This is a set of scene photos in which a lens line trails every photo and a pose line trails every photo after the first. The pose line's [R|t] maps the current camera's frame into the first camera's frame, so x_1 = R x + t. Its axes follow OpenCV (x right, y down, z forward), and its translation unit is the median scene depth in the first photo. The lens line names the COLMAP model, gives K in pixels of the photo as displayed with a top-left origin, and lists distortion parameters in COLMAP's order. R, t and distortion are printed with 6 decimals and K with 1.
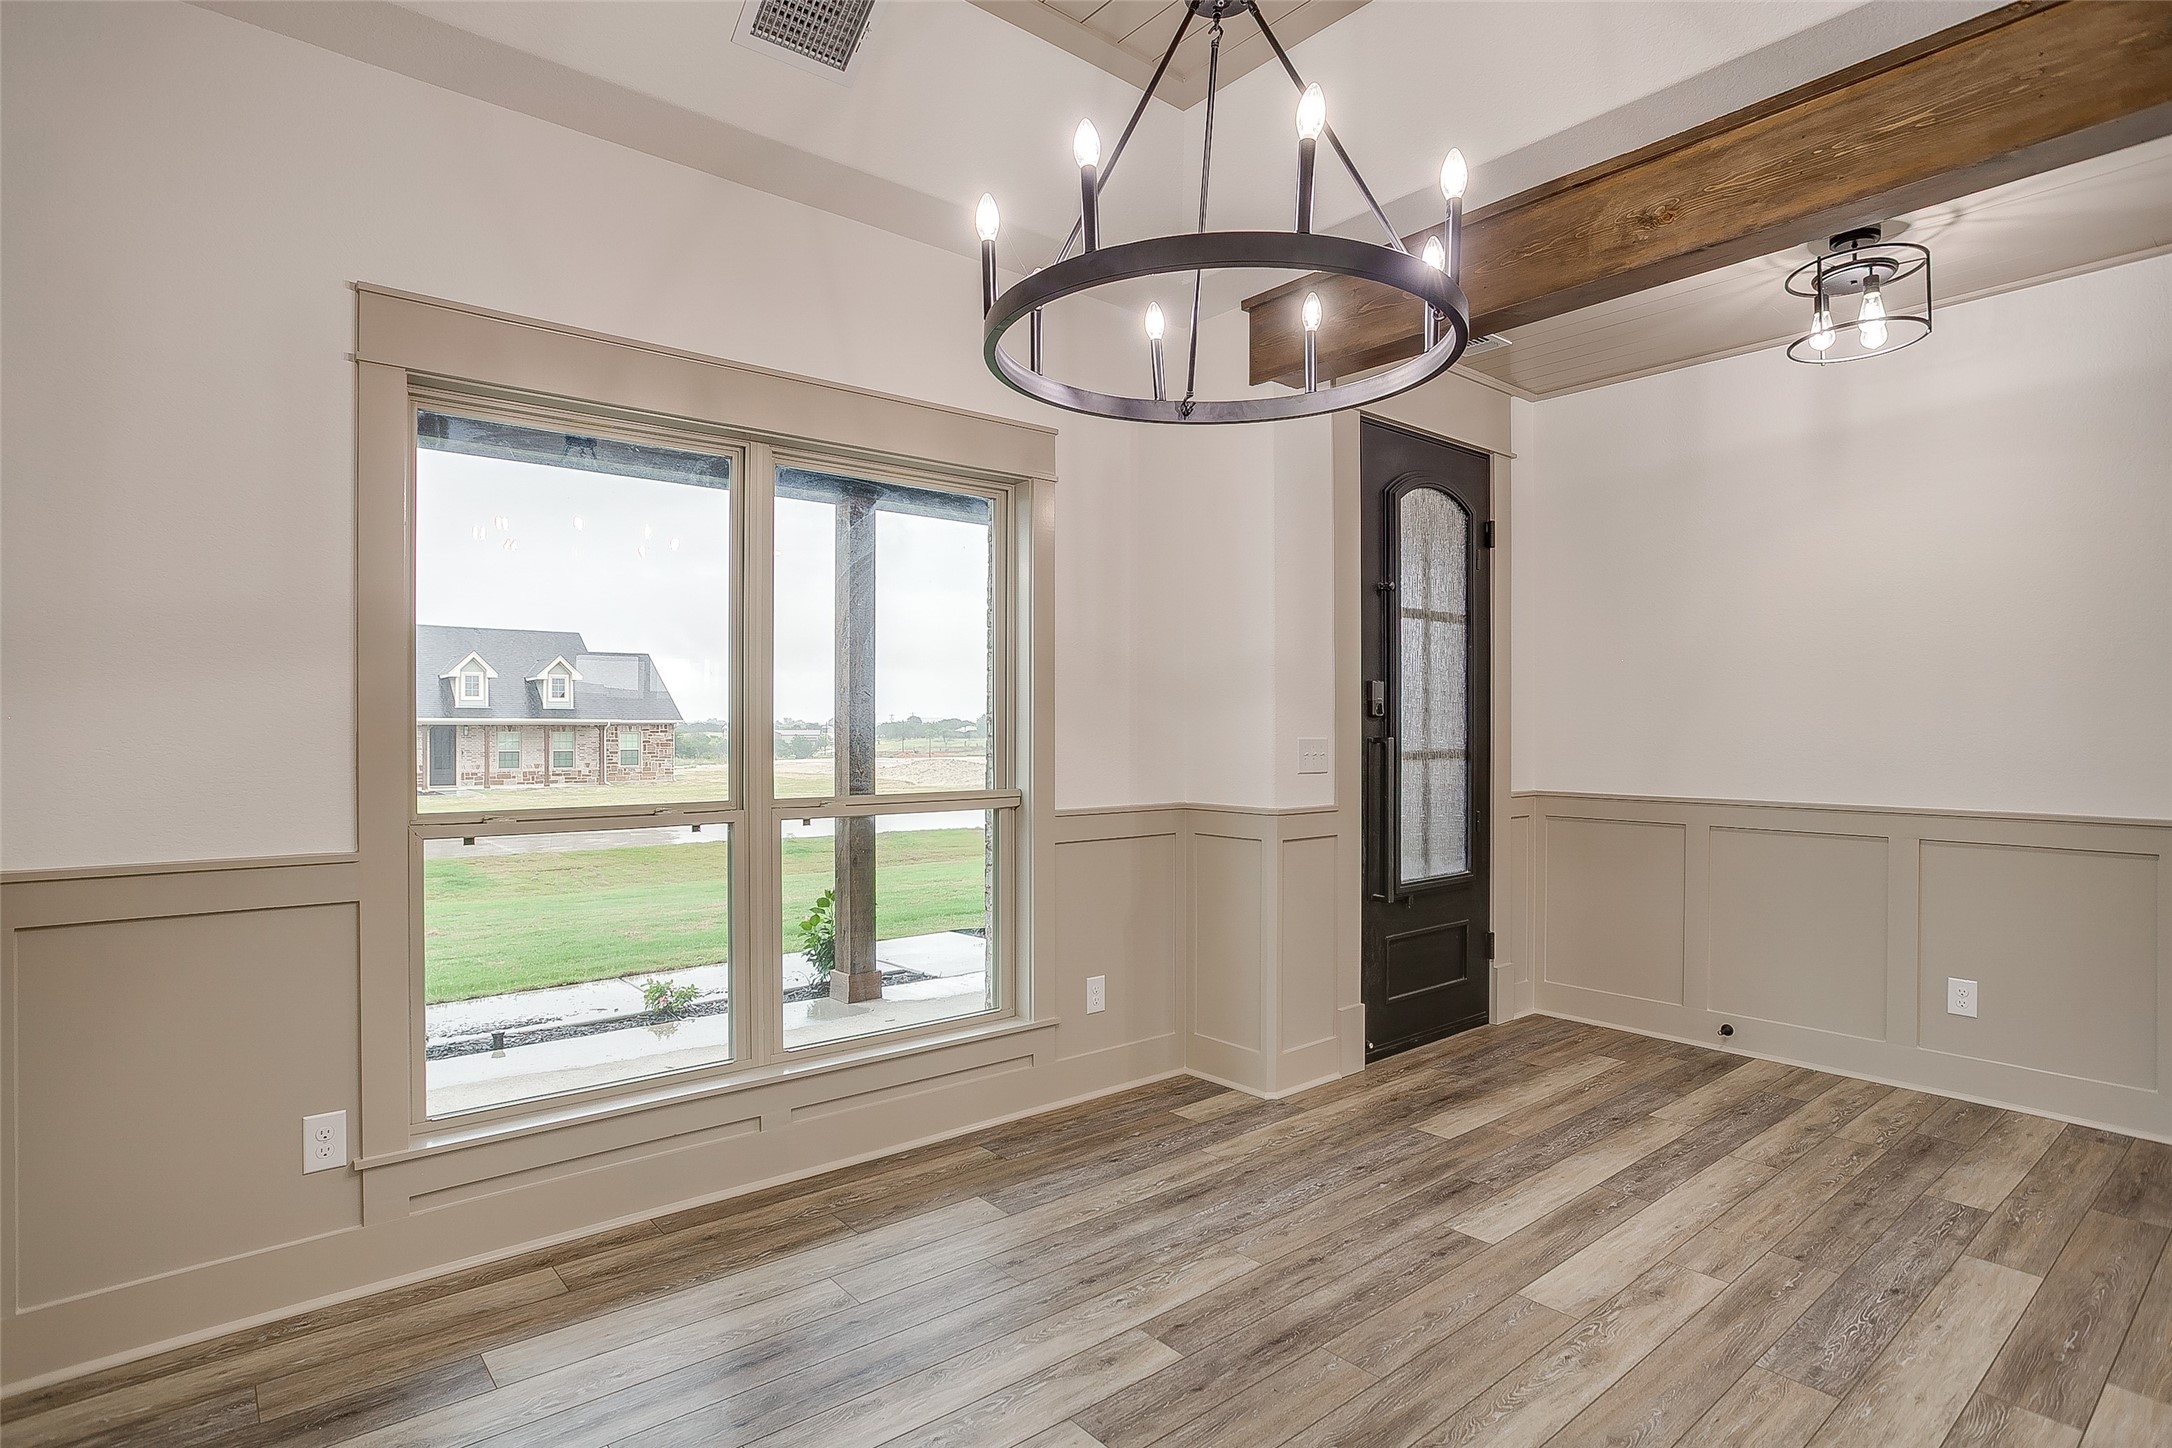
lens RADIAL K [[1105.6, 0, 1103.2], [0, 1105.6, 746.7], [0, 0, 1]] dist [-0.057341, 0.031235]
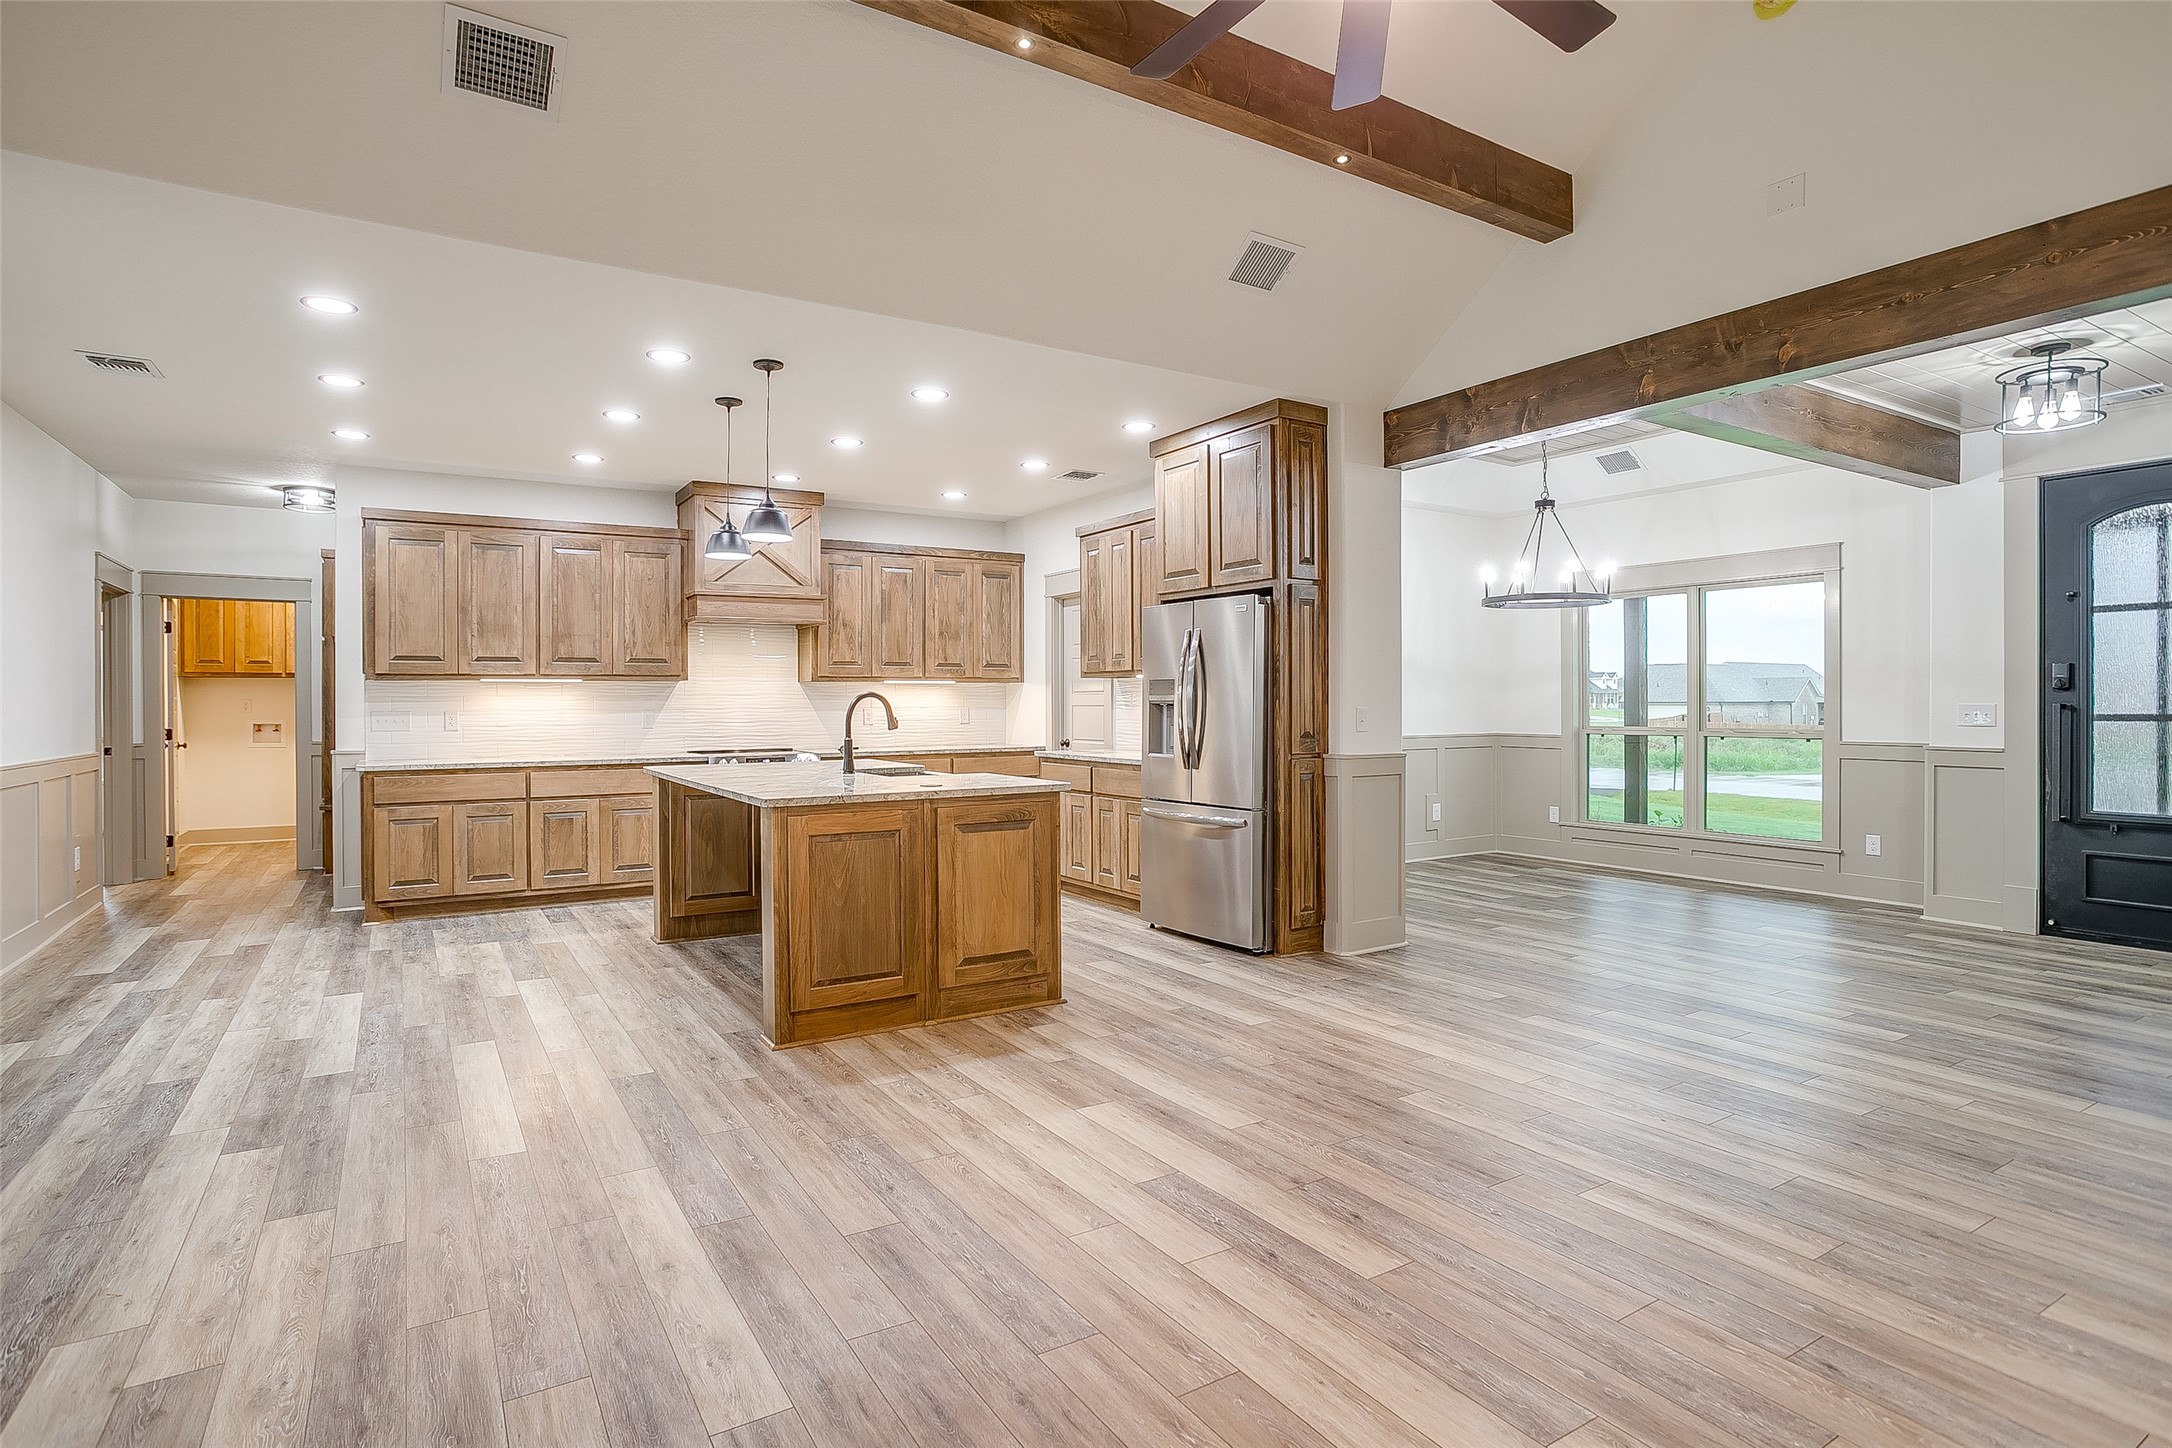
lens RADIAL K [[1105.6, 0, 1052.3], [0, 1105.6, 706.2], [0, 0, 1]] dist [-0.057341, 0.031235]
pose [[-0.160749, 0.001512, -0.986994, 2.595128], [-0.011265, 0.999931, 0.003367, 0.007755], [0.986931, 0.011659, -0.160721, -0.067220]]
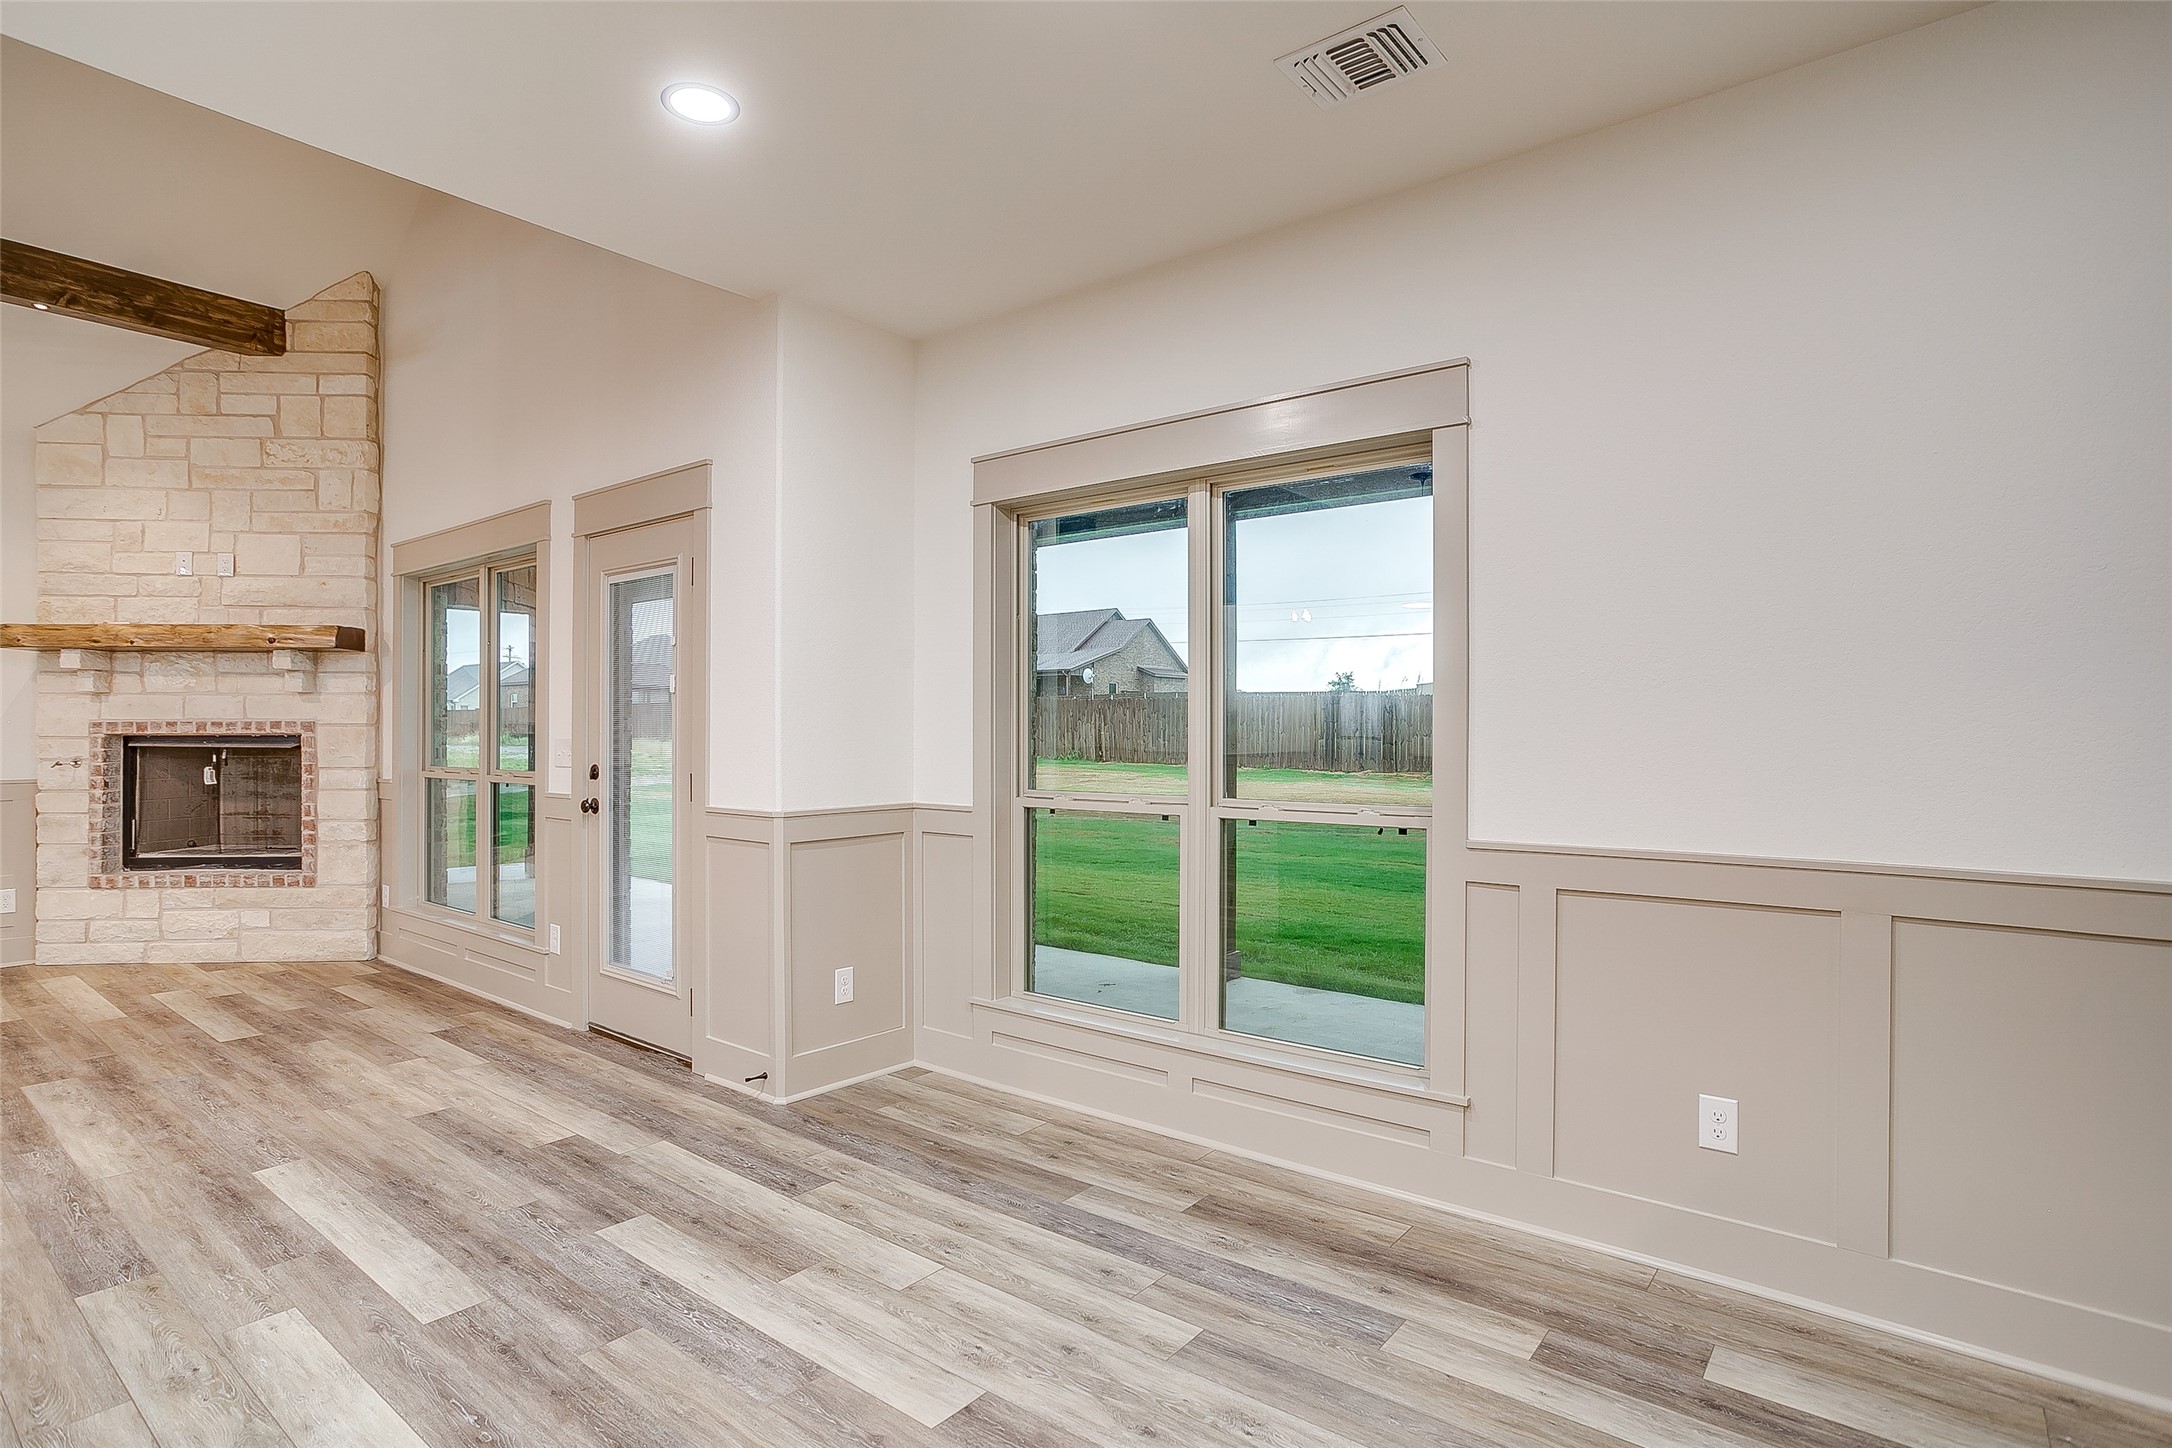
lens RADIAL K [[1105.6, 0, 1063.3], [0, 1105.6, 729.9], [0, 0, 1]] dist [-0.057341, 0.031235]
pose [[-0.188872, -0.004346, 0.981992, 0.401360], [0.013531, 0.999884, 0.007028, 0.021119], [-0.981909, 0.014615, -0.188791, -1.353673]]
